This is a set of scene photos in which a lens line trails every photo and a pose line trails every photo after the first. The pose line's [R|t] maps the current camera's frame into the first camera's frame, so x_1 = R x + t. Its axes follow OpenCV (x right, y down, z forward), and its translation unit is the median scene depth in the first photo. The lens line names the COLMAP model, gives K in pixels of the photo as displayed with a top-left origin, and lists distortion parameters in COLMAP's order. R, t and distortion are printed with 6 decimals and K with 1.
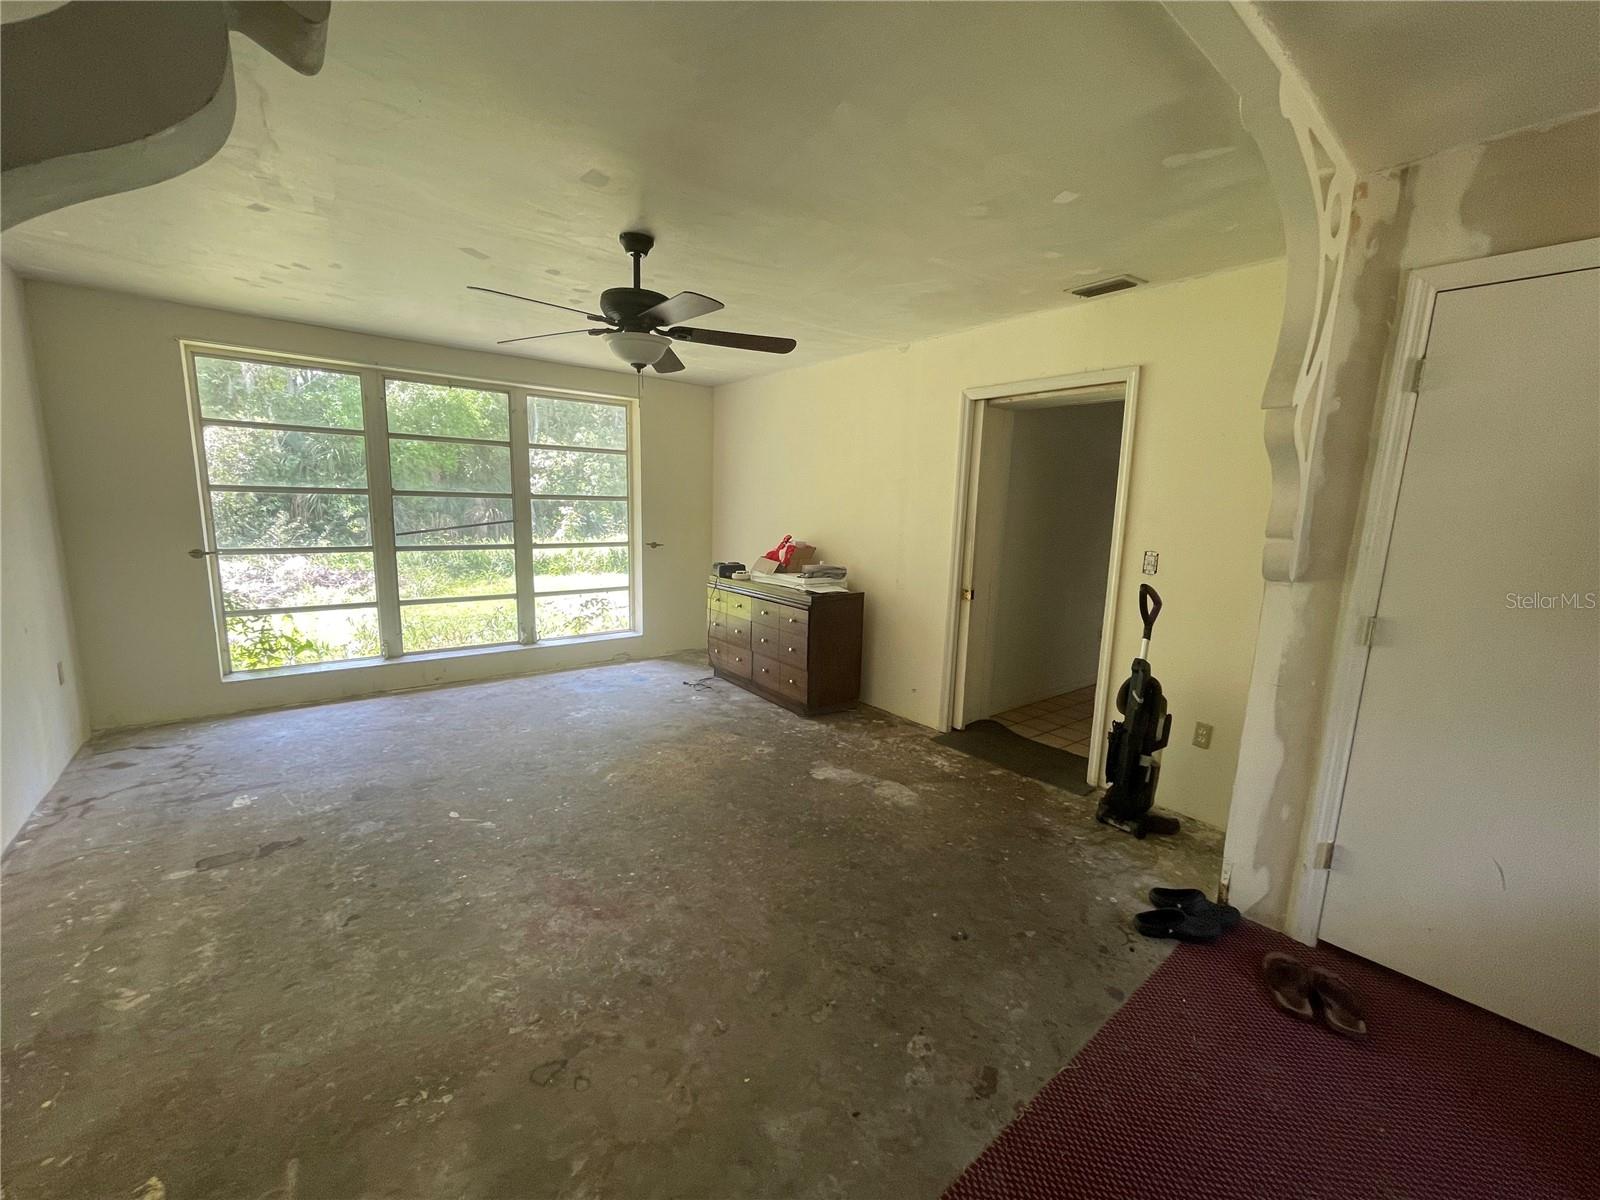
lens RADIAL K [[643.6, 0, 800.3], [0, 643.6, 606.7], [0, 0, 1]] dist [-0.001595, -0.000822]
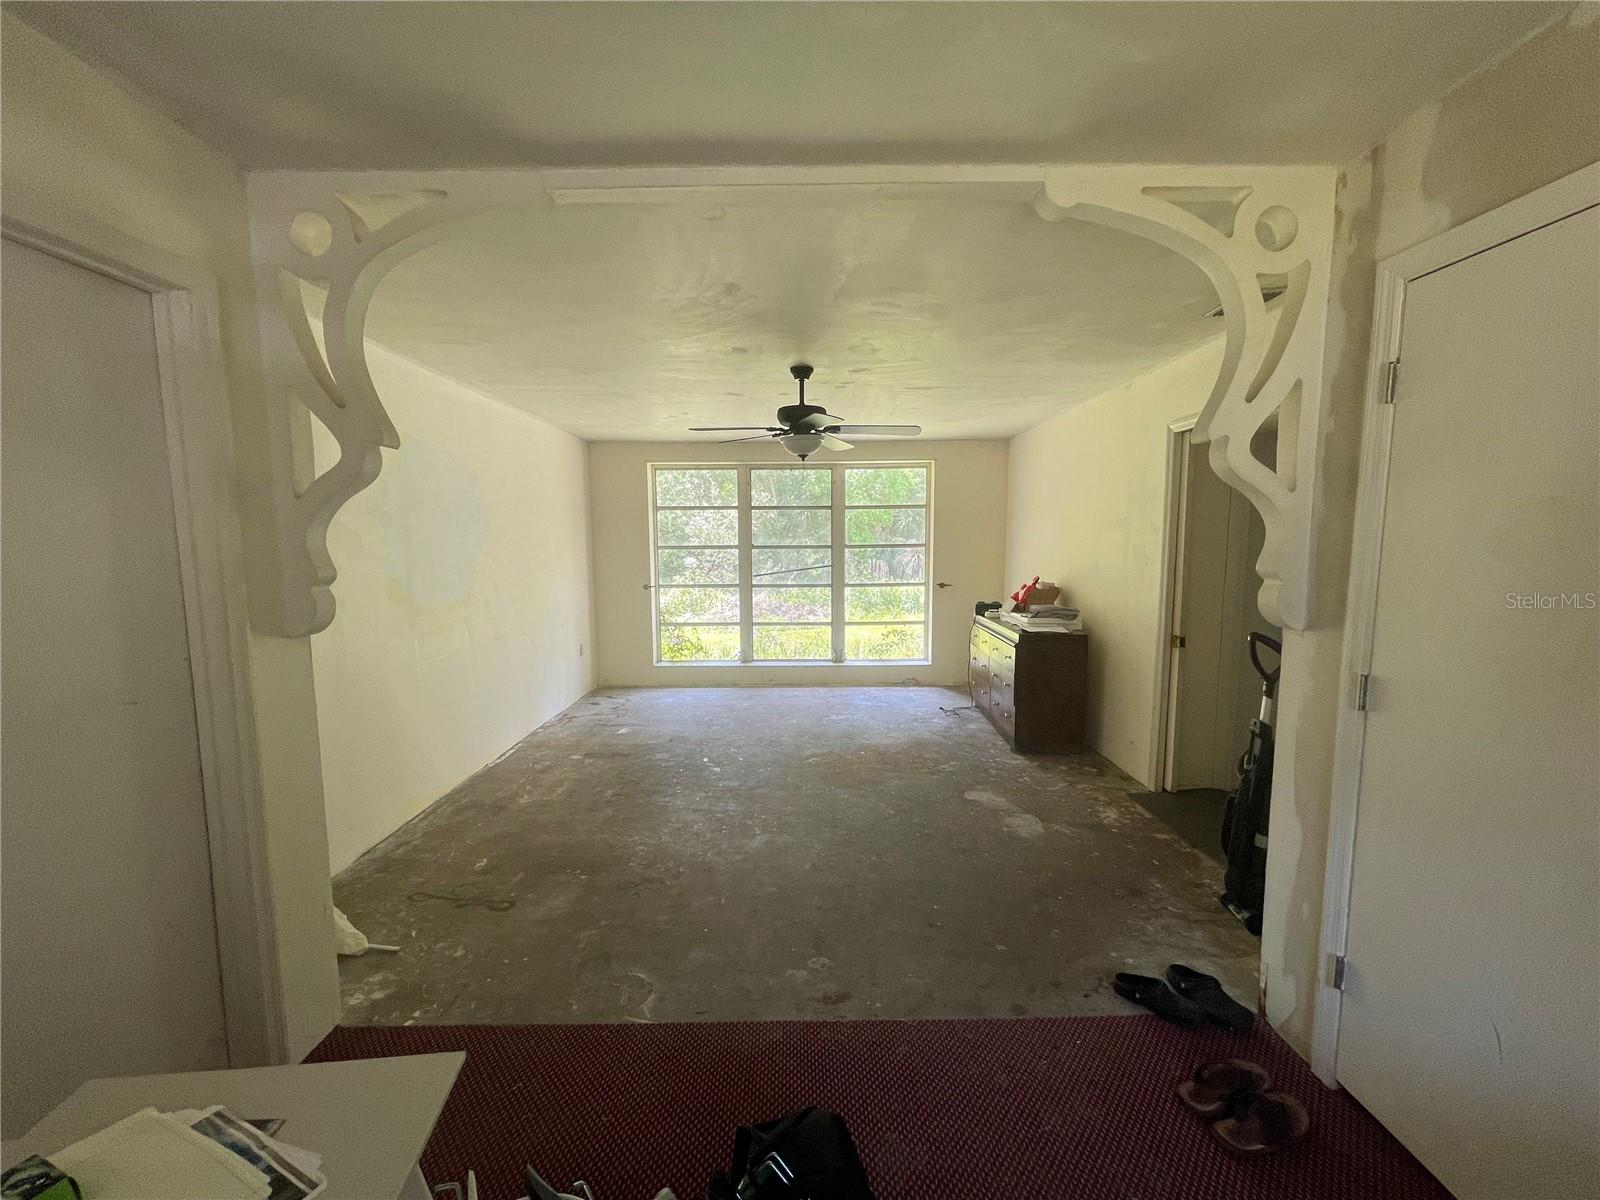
lens RADIAL K [[643.6, 0, 802.1], [0, 643.6, 601.2], [0, 0, 1]] dist [-0.001595, -0.000822]
pose [[0.776514, 0.025433, -0.629586, 0.443375], [-0.072838, 0.996110, -0.049597, 0.008413], [0.625876, 0.084370, 0.775346, -0.045215]]
